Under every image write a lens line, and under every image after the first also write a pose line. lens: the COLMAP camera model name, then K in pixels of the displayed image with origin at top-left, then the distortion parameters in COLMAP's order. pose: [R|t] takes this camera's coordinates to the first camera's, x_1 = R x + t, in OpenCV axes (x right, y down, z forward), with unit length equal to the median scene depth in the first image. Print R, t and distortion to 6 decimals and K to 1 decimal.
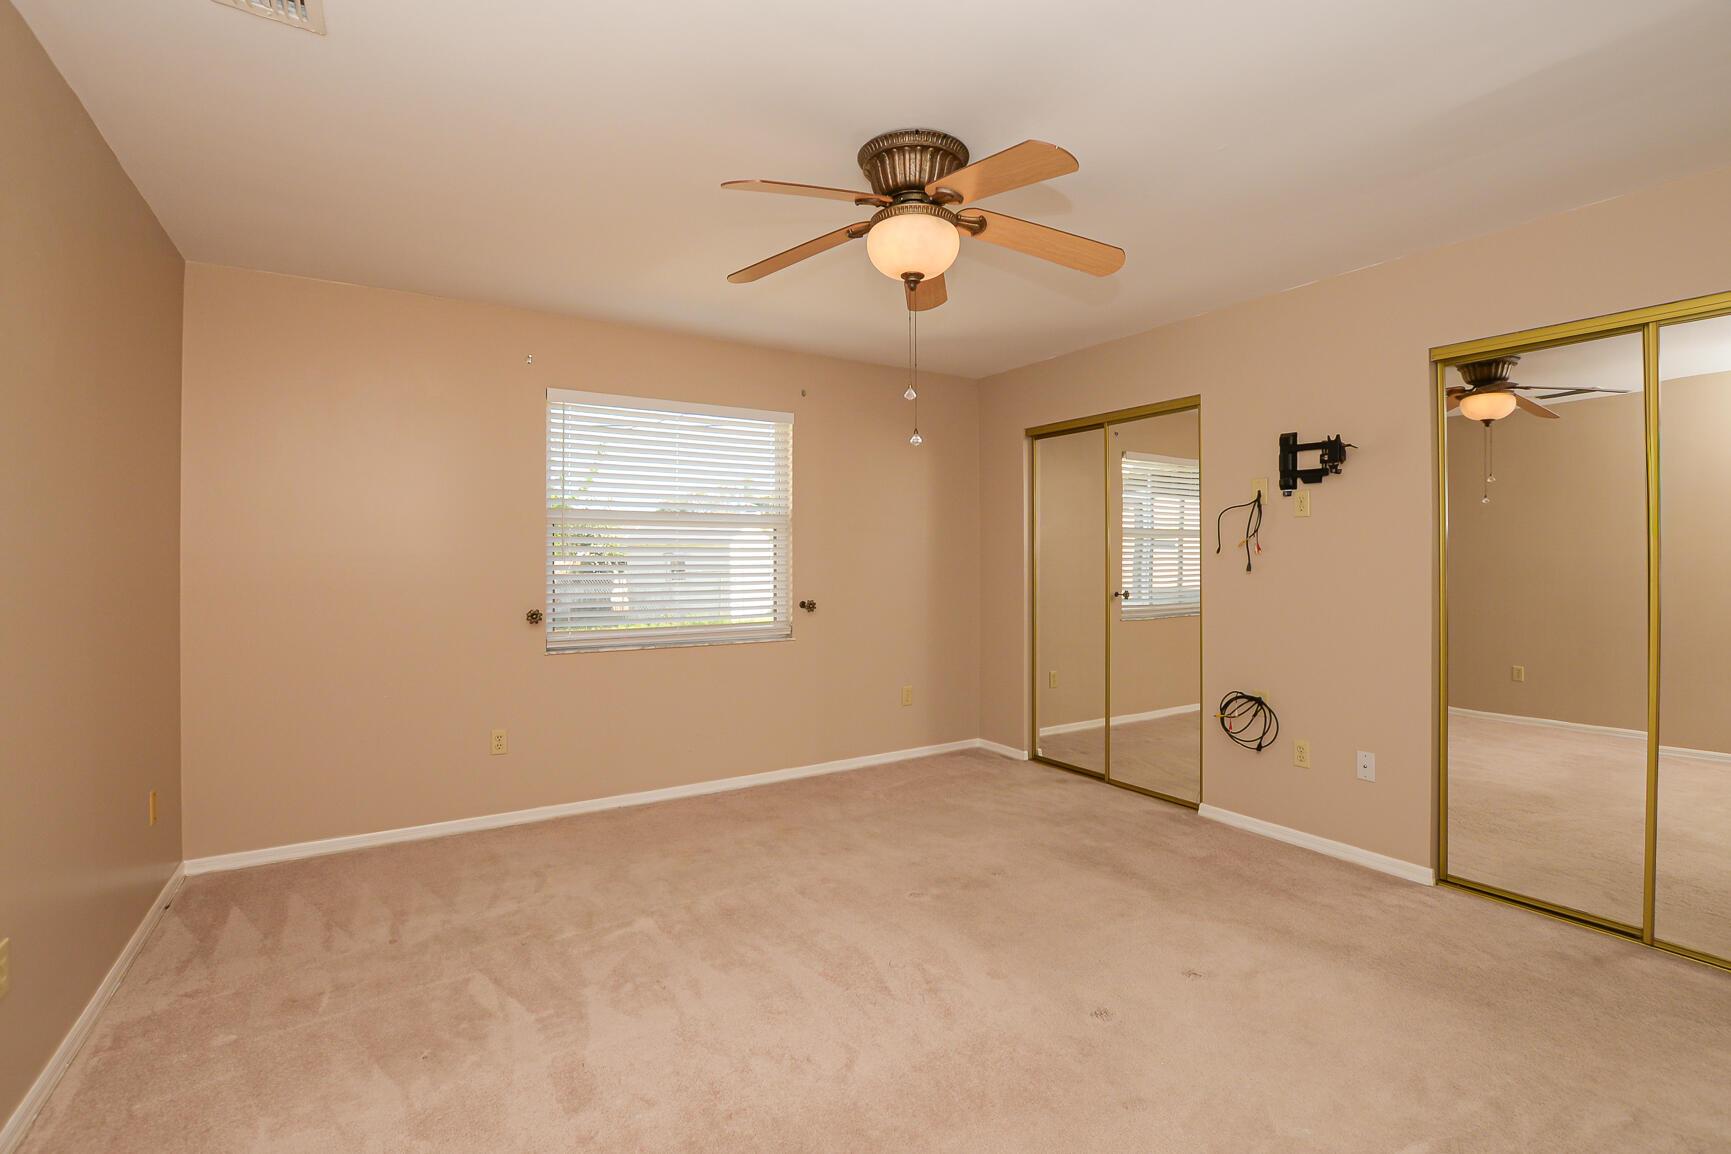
lens RADIAL K [[780.2, 0, 855.0], [0, 780.2, 570.7], [0, 0, 1]] dist [-0.018597, 0.002269]
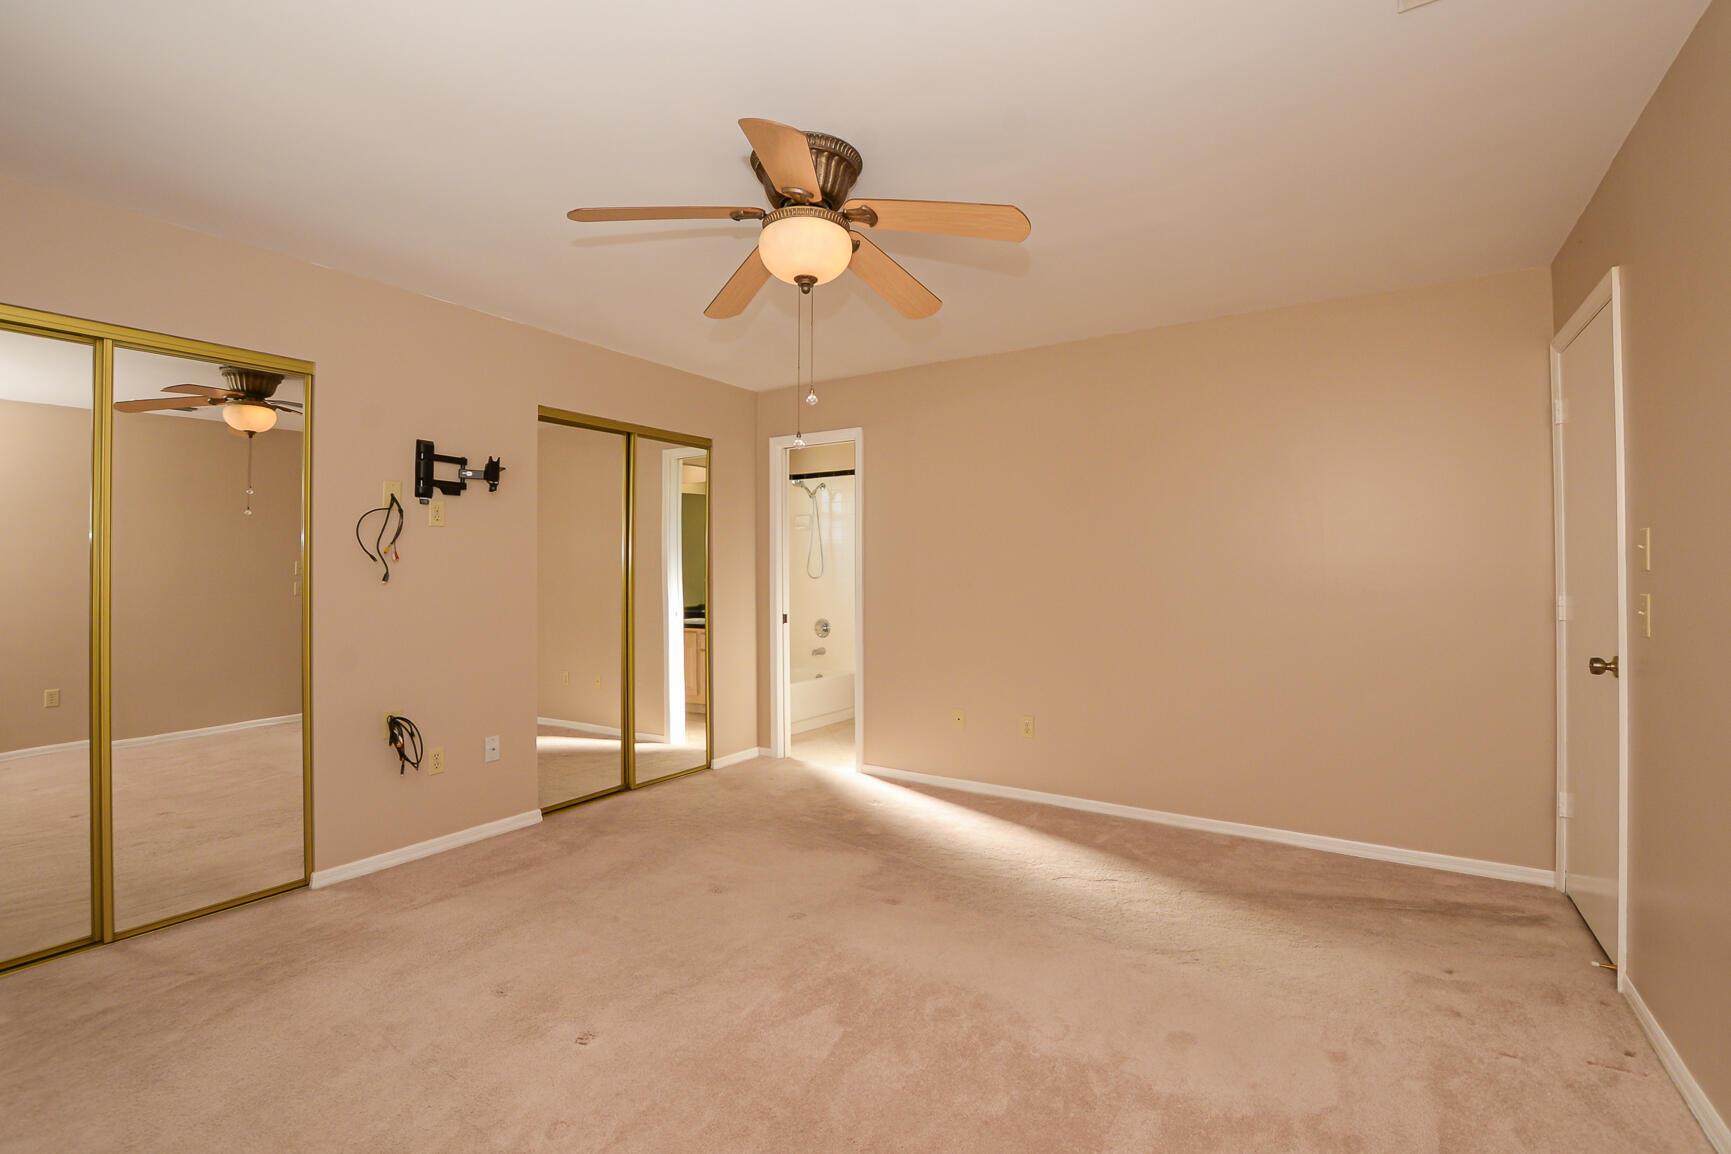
lens RADIAL K [[780.2, 0, 855.8], [0, 780.2, 568.1], [0, 0, 1]] dist [-0.018597, 0.002269]
pose [[-0.425484, 0.002813, 0.904962, -0.562656], [0.007900, 0.999969, 0.000606, -0.011159], [-0.904932, 0.007407, -0.425493, 0.917115]]
